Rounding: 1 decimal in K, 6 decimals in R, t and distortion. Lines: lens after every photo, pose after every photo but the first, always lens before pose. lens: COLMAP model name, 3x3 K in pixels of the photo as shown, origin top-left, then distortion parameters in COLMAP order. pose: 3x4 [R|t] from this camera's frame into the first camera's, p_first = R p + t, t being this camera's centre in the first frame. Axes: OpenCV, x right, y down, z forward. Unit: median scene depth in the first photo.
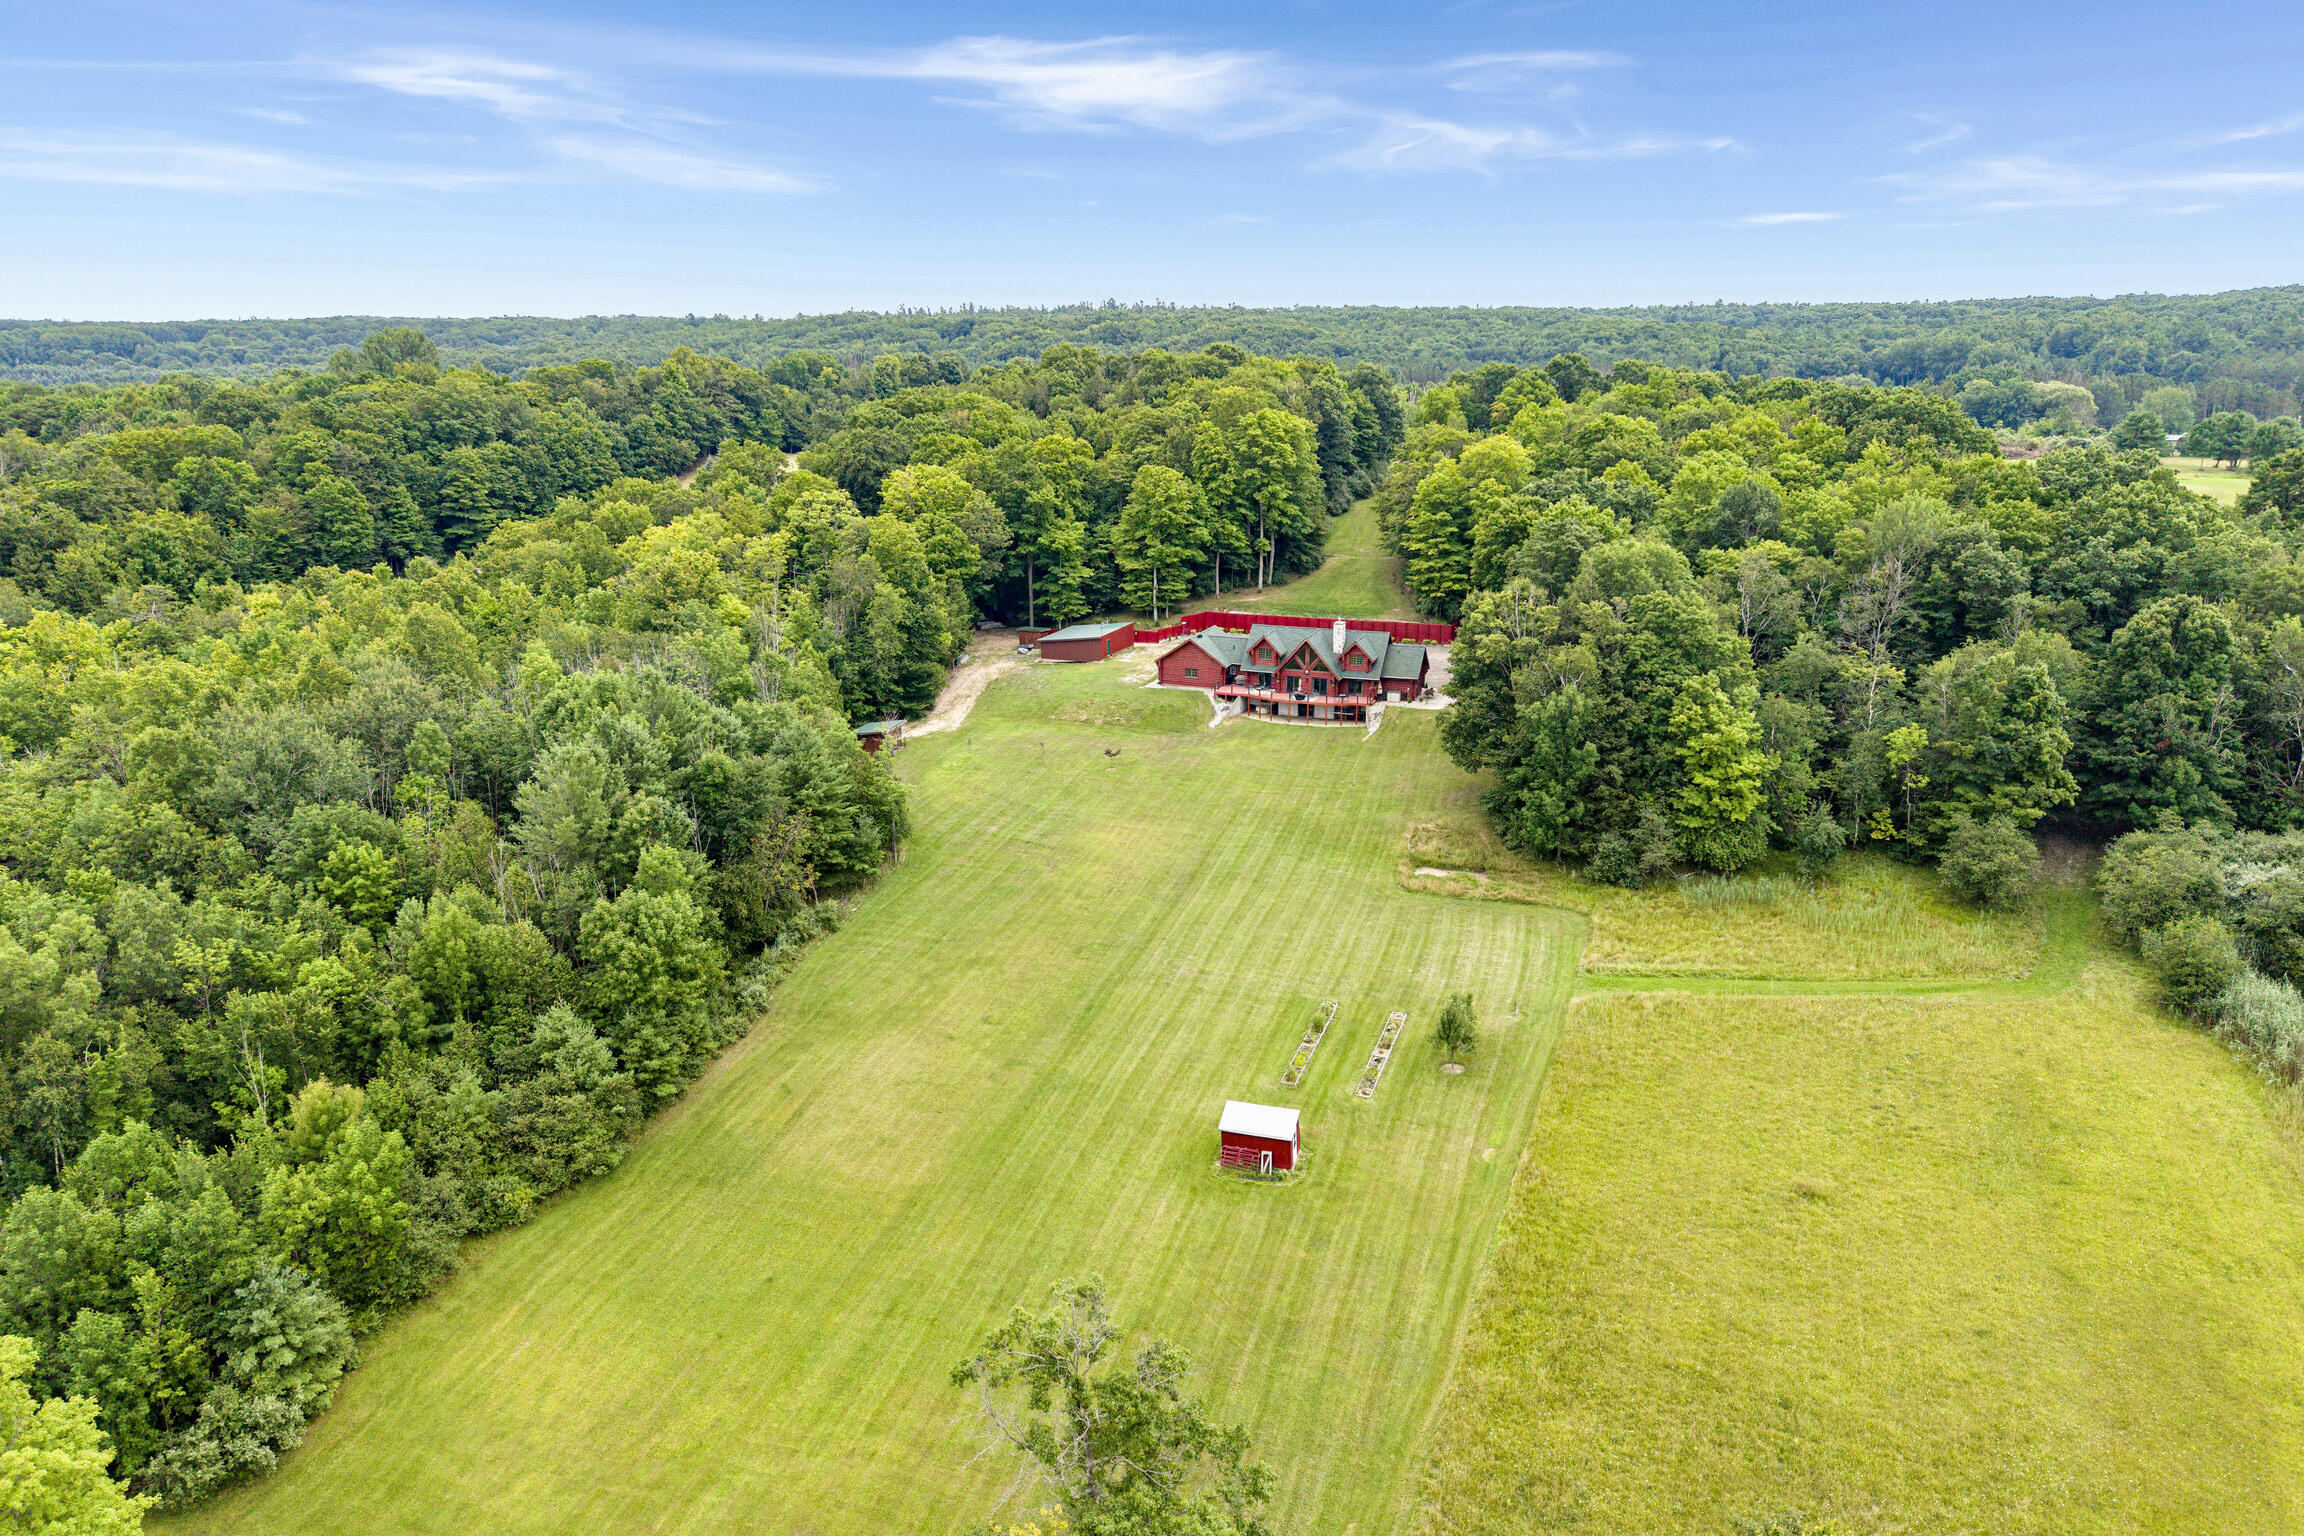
lens RADIAL K [[1531.7, 0, 1152.0], [0, 1531.7, 768.0], [0, 0, 1]] dist [0.030076, -0.035758]
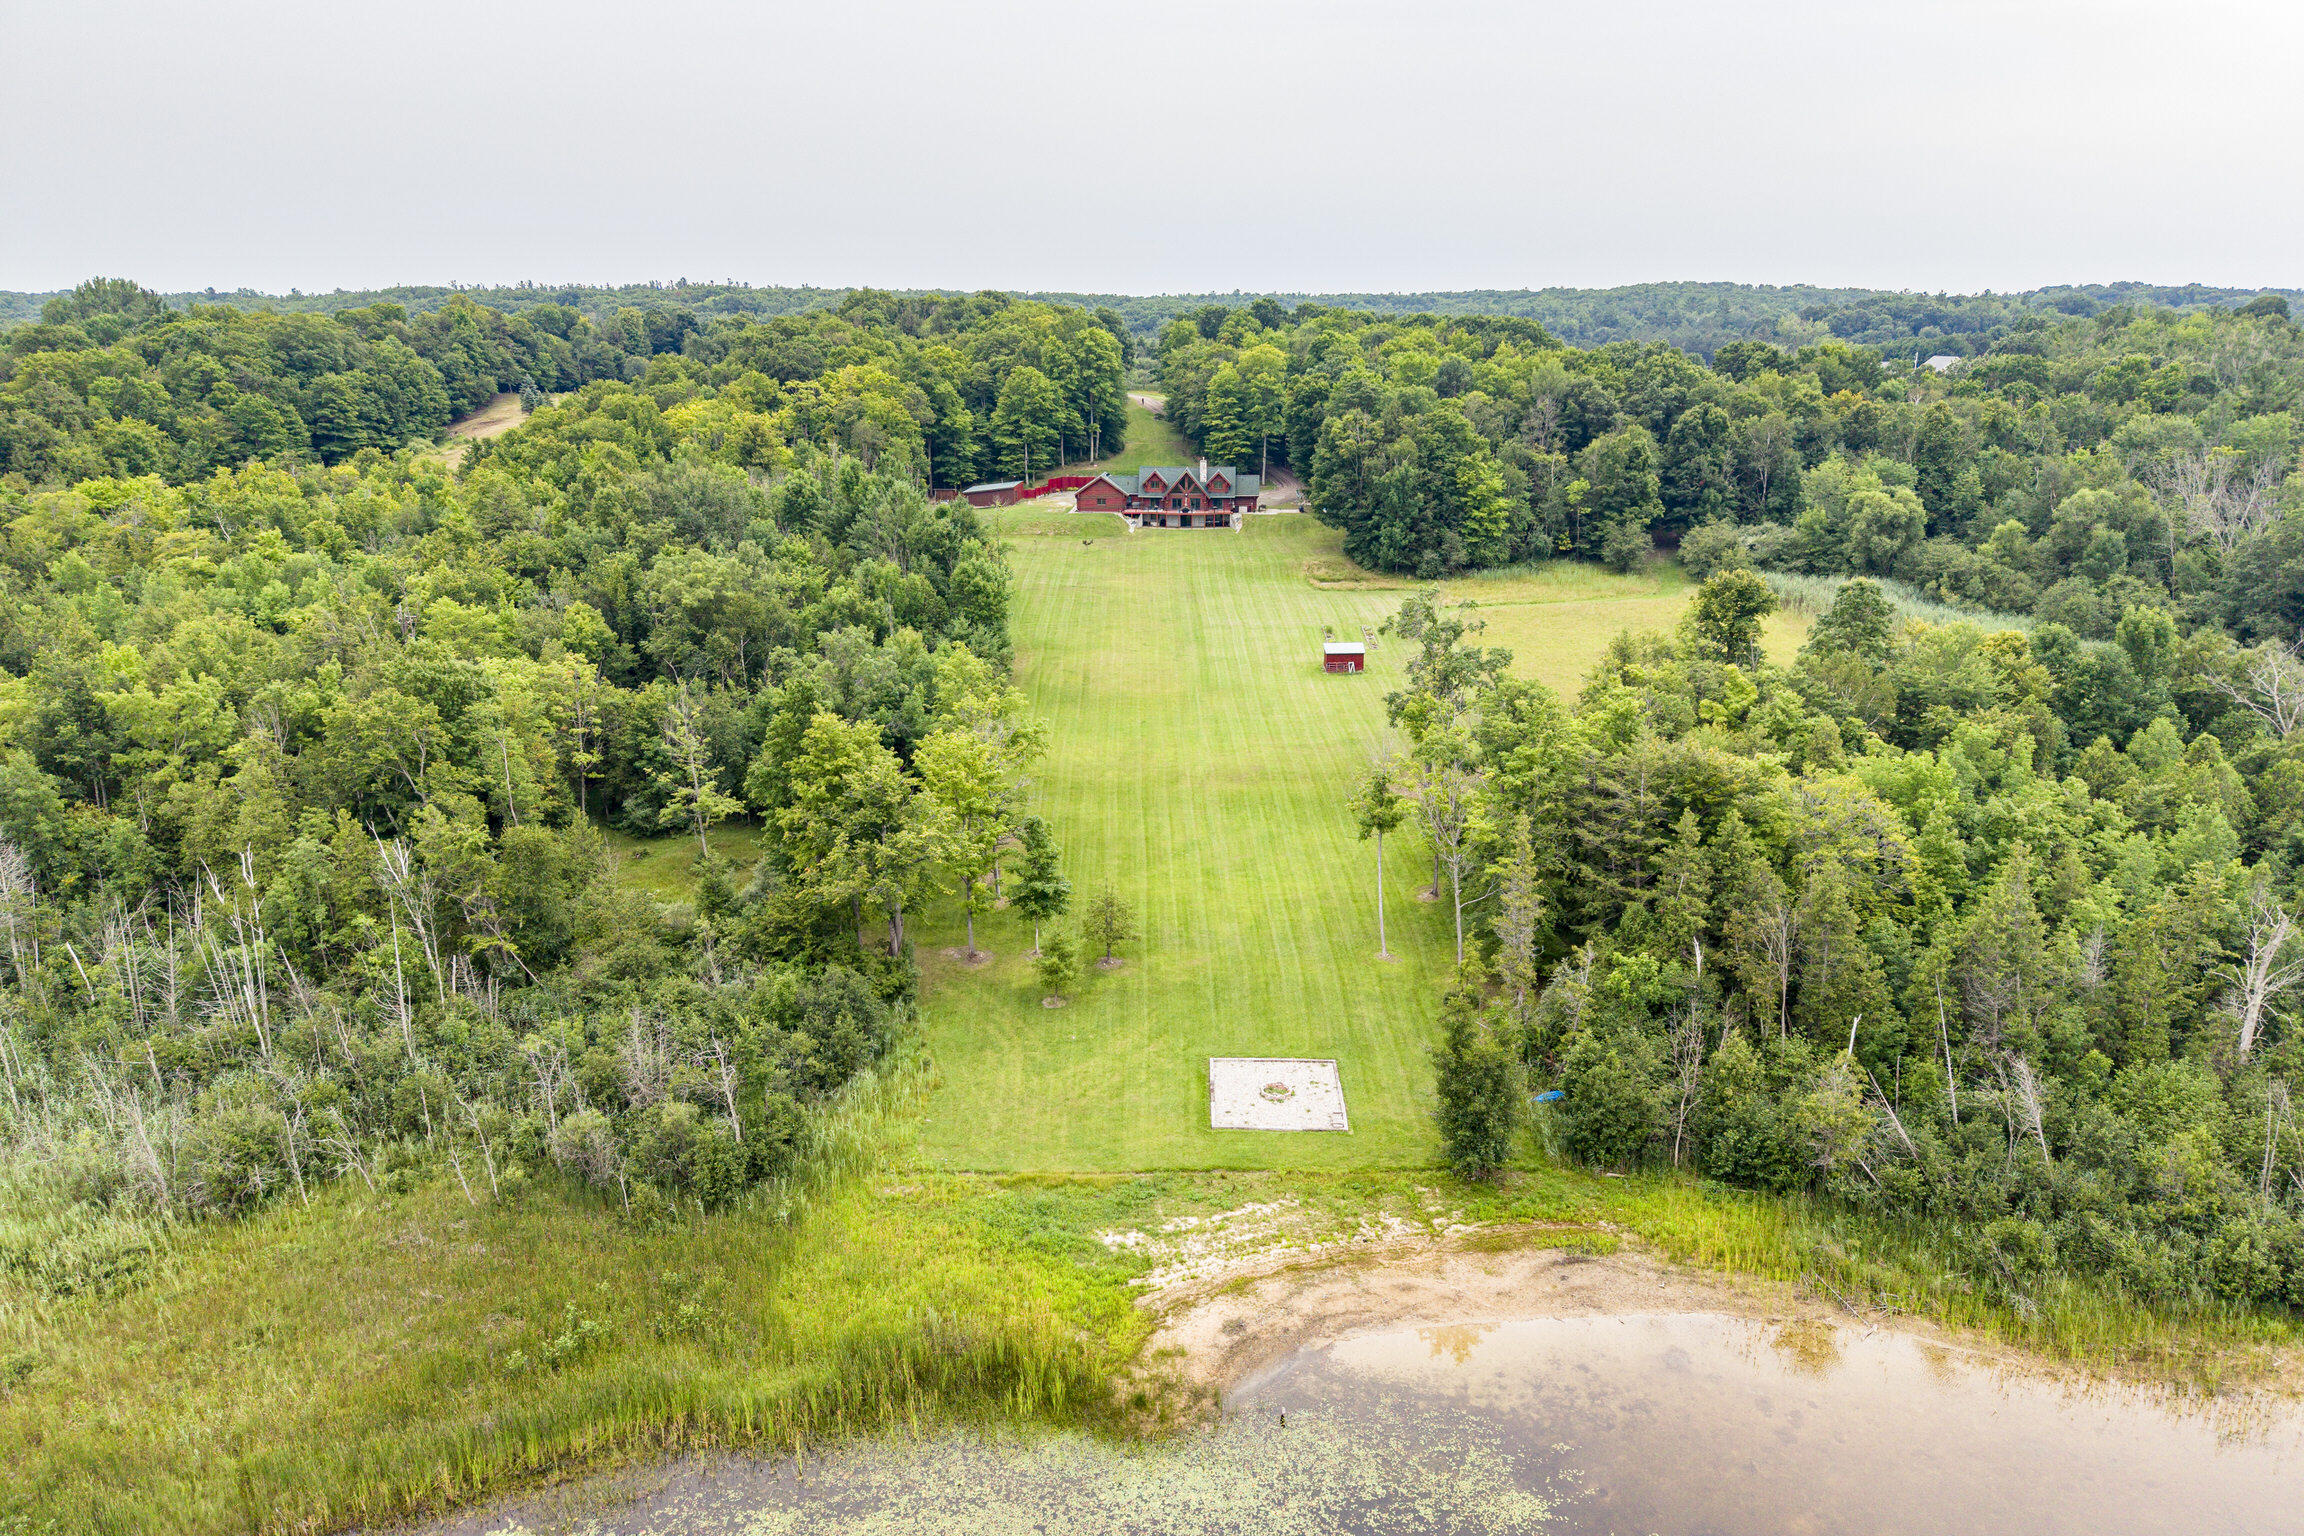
lens RADIAL K [[1531.7, 0, 1152.0], [0, 1531.7, 768.0], [0, 0, 1]] dist [0.030076, -0.035758]
pose [[0.950116, -0.080006, 0.301460, -0.478213], [0.079442, 0.996739, 0.014150, 0.214015], [-0.301609, 0.010504, 0.953374, -0.478643]]
